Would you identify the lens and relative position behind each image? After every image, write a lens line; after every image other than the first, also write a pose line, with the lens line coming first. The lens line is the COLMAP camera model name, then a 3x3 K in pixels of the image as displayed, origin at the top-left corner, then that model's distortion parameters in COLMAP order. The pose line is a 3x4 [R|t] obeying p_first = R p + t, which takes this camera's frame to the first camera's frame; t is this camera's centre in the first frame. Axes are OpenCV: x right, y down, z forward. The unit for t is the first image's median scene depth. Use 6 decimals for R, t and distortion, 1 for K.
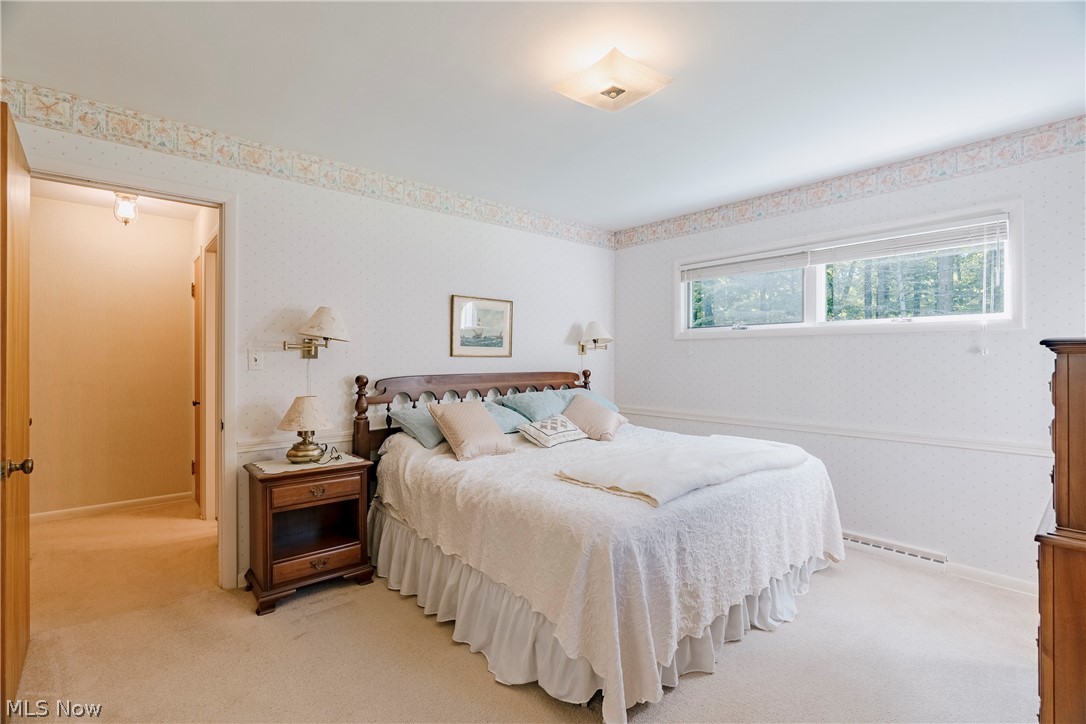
lens RADIAL K [[496.1, 0, 541.4], [0, 496.1, 360.4], [0, 0, 1]] dist [-0.013668, 0.003024]
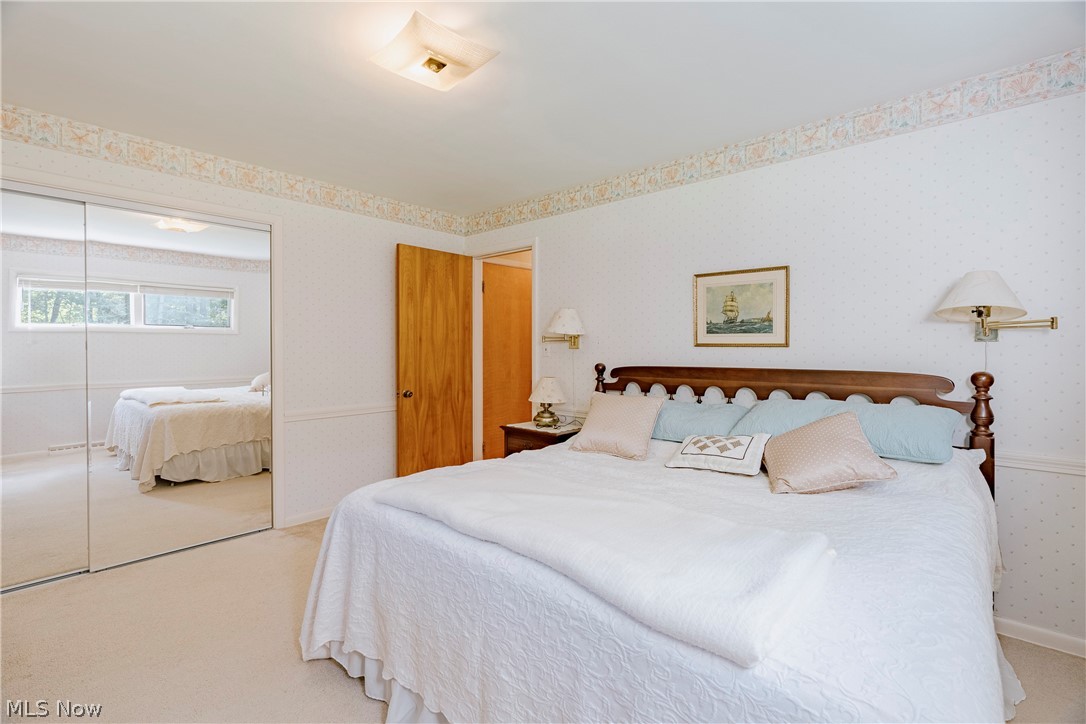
lens RADIAL K [[496.1, 0, 541.3], [0, 496.1, 354.2], [0, 0, 1]] dist [-0.013668, 0.003024]
pose [[0.118575, 0.008423, -0.992909, 0.604862], [-0.006009, 0.999952, 0.007766, 0.000408], [0.992927, 0.005046, 0.118620, 0.594290]]
